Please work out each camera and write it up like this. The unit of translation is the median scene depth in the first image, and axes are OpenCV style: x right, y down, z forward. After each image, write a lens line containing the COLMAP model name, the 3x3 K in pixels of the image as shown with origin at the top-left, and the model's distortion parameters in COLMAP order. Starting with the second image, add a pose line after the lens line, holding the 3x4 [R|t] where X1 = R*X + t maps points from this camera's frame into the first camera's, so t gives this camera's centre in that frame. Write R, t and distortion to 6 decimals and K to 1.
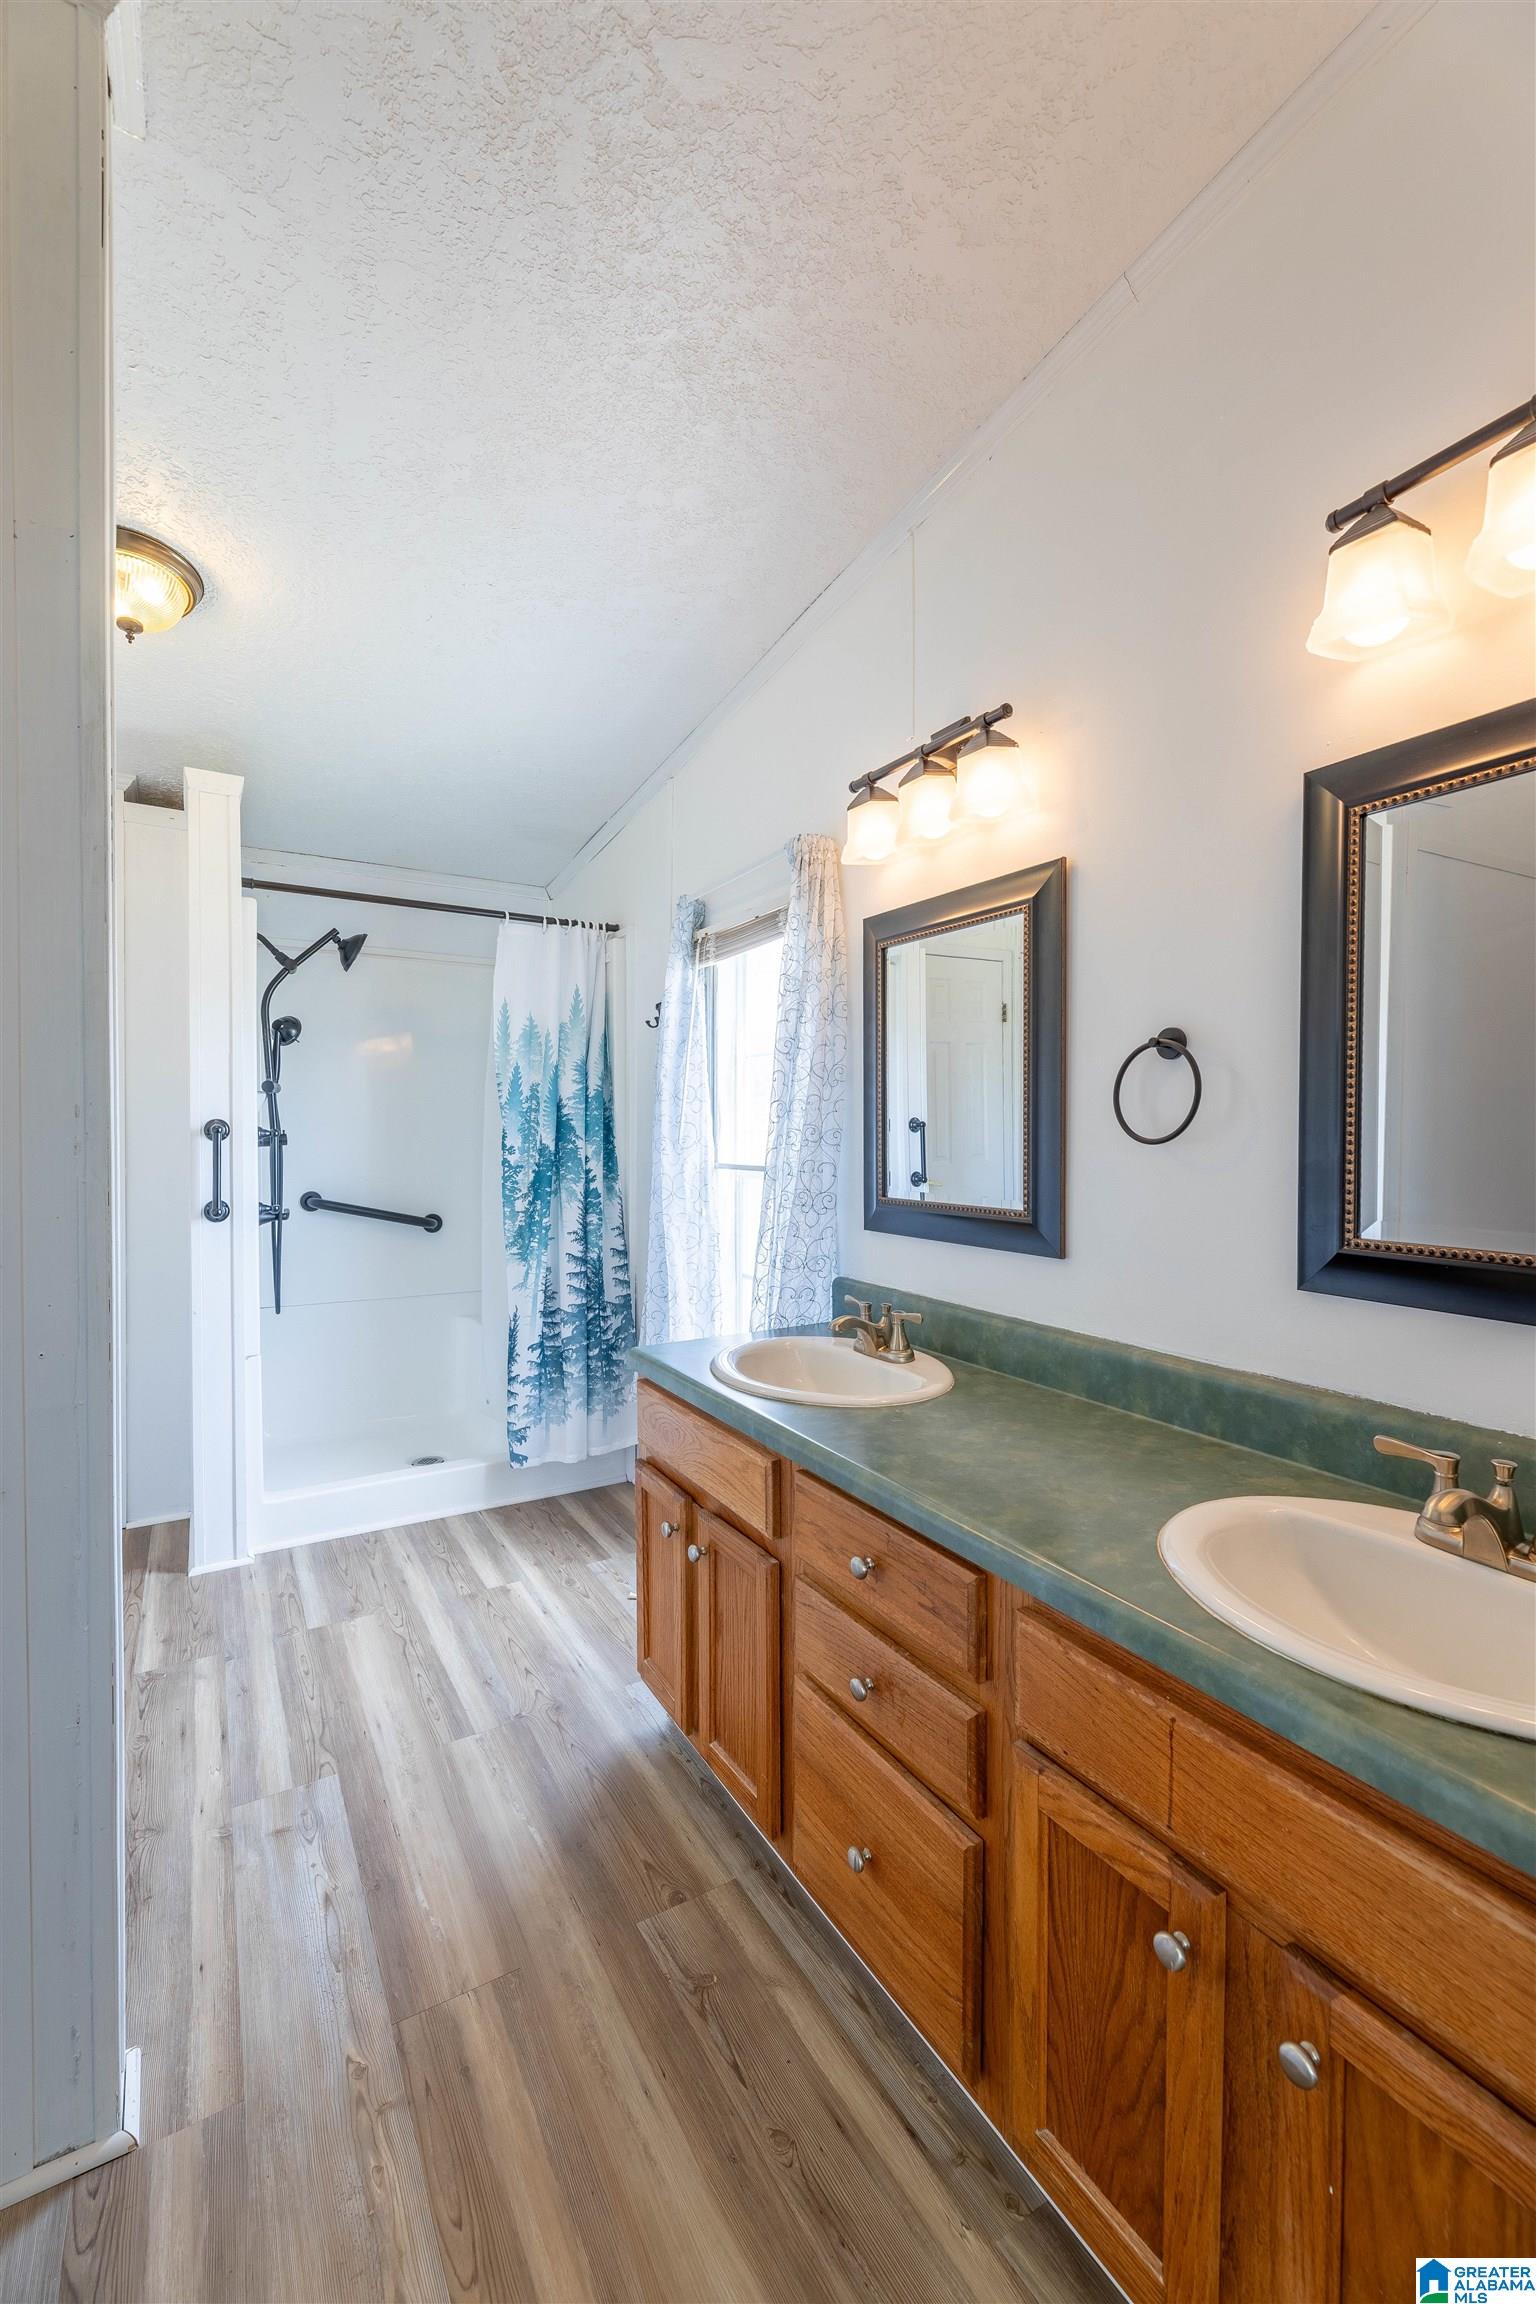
lens RADIAL K [[933.1, 0, 768.0], [0, 933.1, 1152.0], [0, 0, 1]] dist [0.003511, -0.000167]
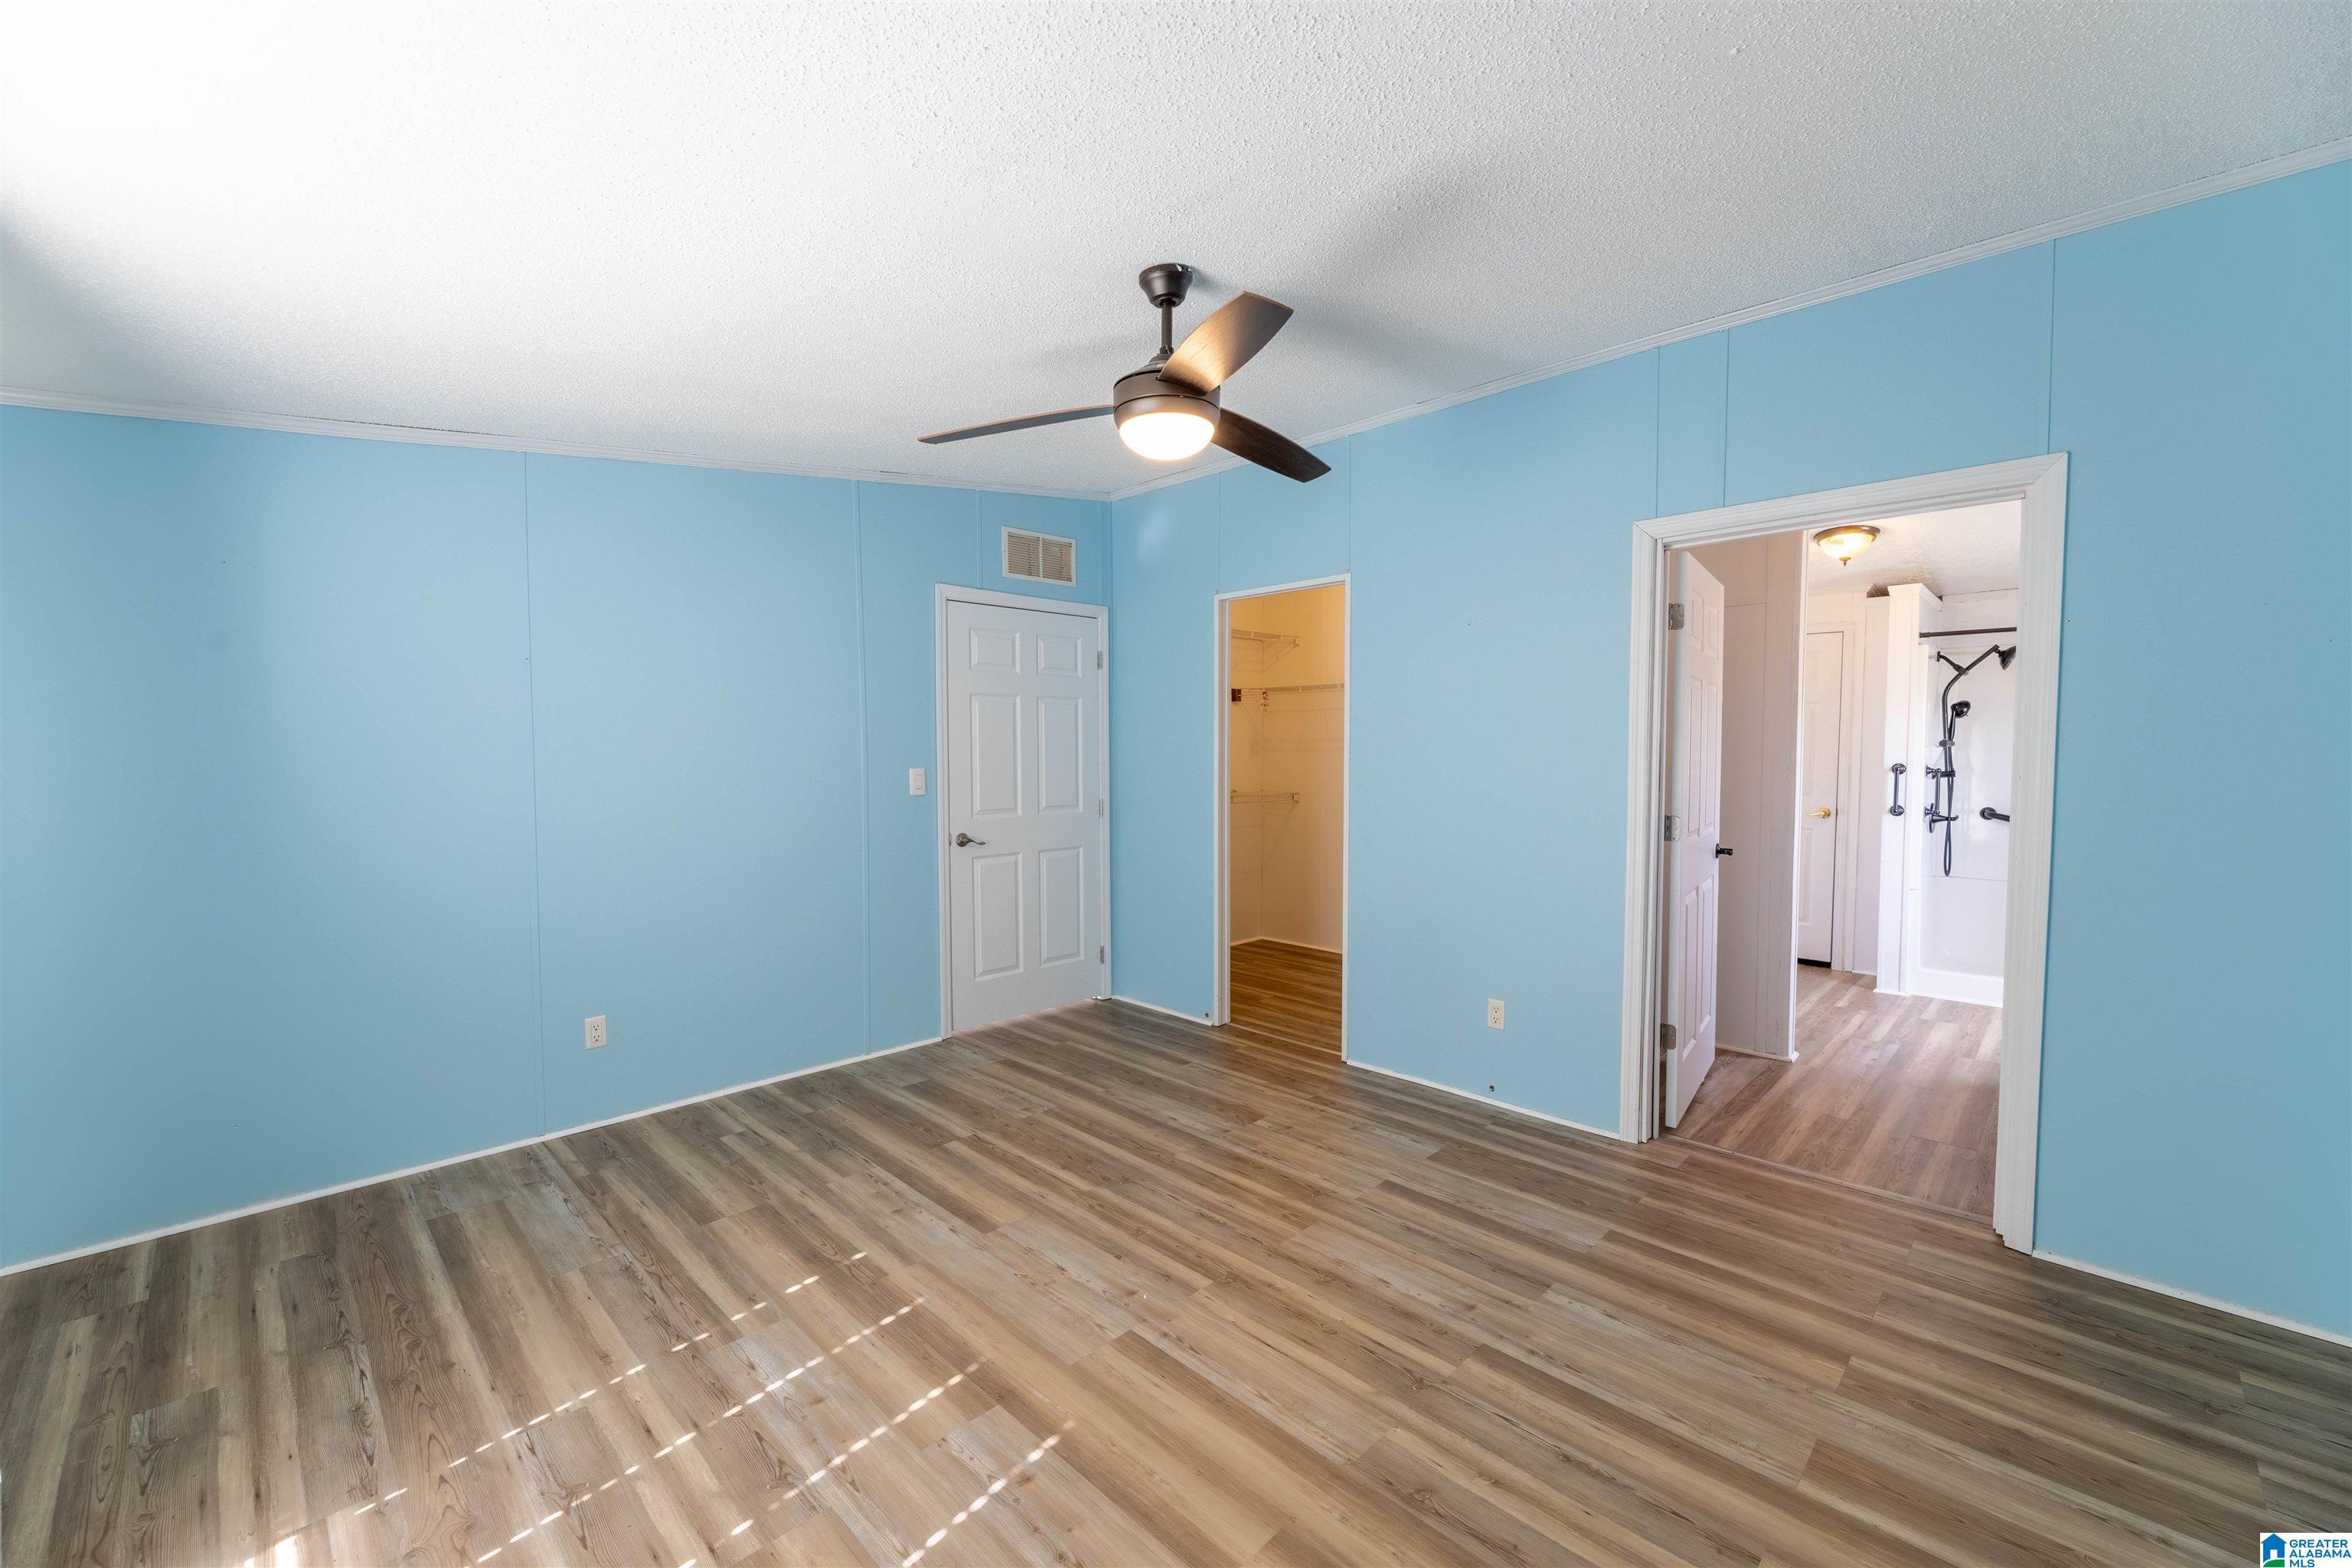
lens RADIAL K [[952.5, 0, 1179.5], [0, 952.5, 787.6], [0, 0, 1]] dist [0.003511, -0.000167]
pose [[0.247287, 0.031729, -0.968423, 1.255097], [-0.027462, 0.999292, 0.025728, 0.007638], [0.968553, 0.020233, 0.247983, -1.223692]]
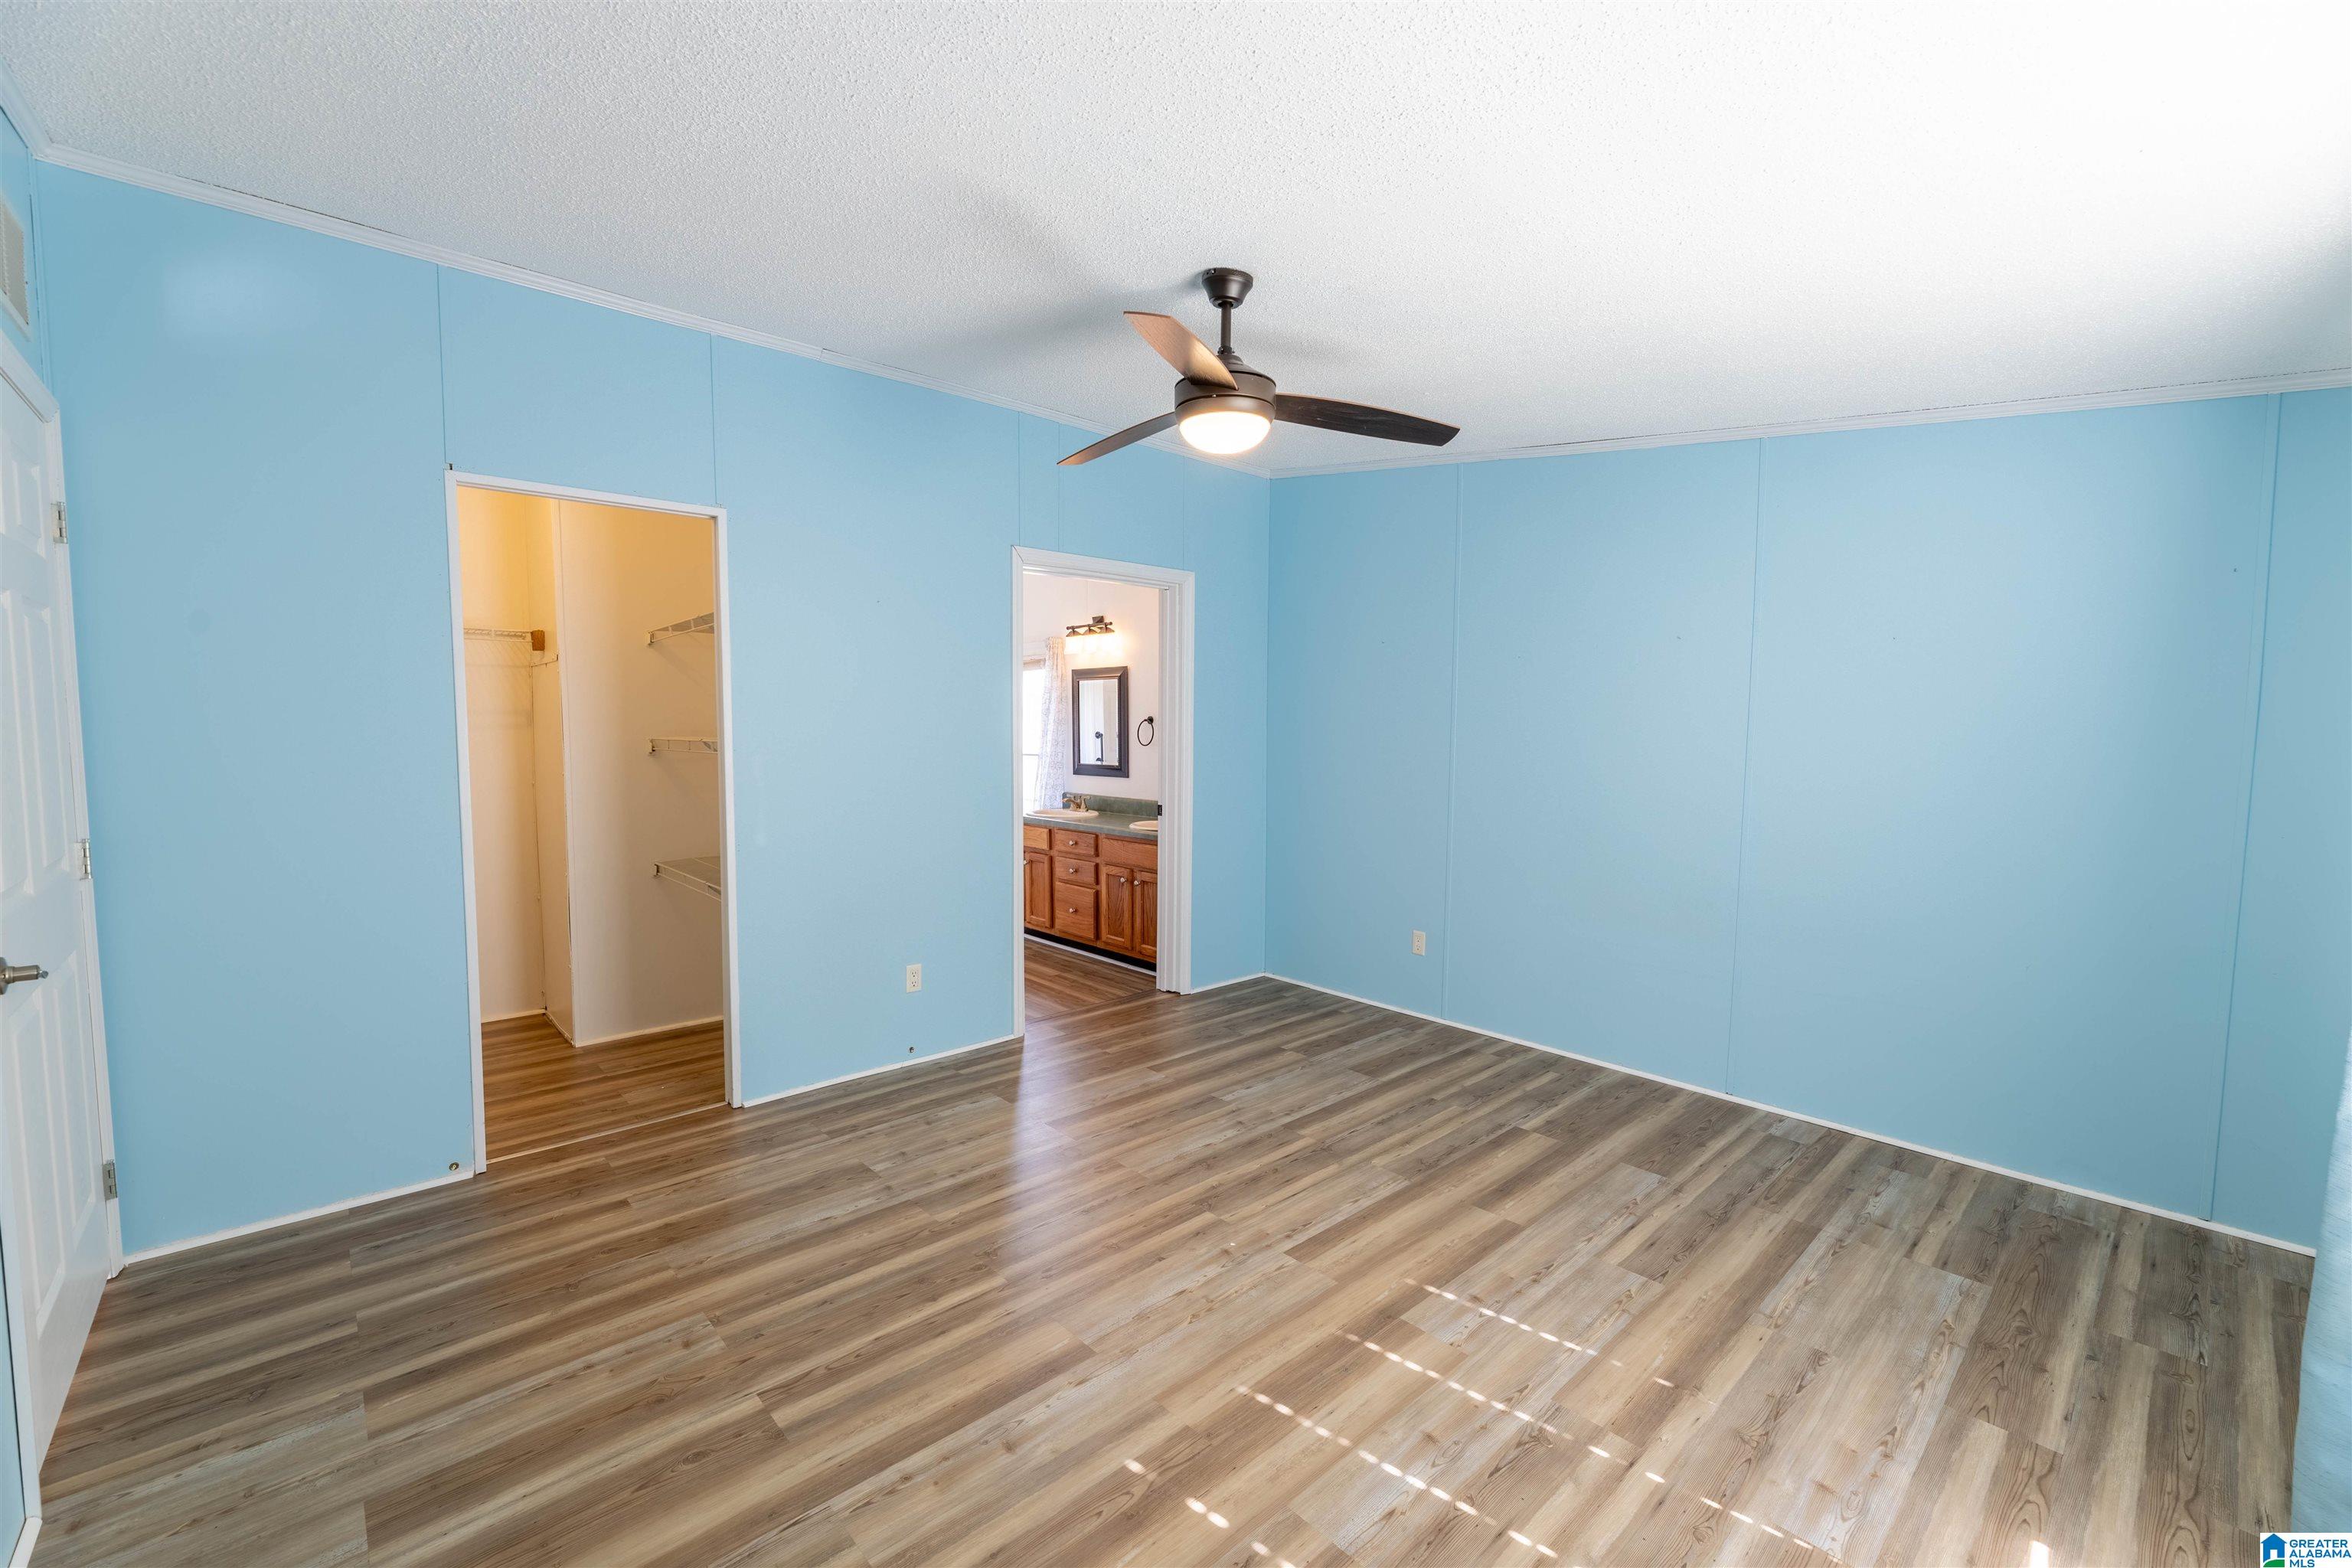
lens RADIAL K [[952.5, 0, 1179.5], [0, 952.5, 787.6], [0, 0, 1]] dist [0.003511, -0.000167]
pose [[0.979689, -0.016135, 0.199872, -0.182532], [0.008926, 0.999278, 0.036919, 0.015619], [-0.200324, -0.034385, 0.979126, -2.157694]]
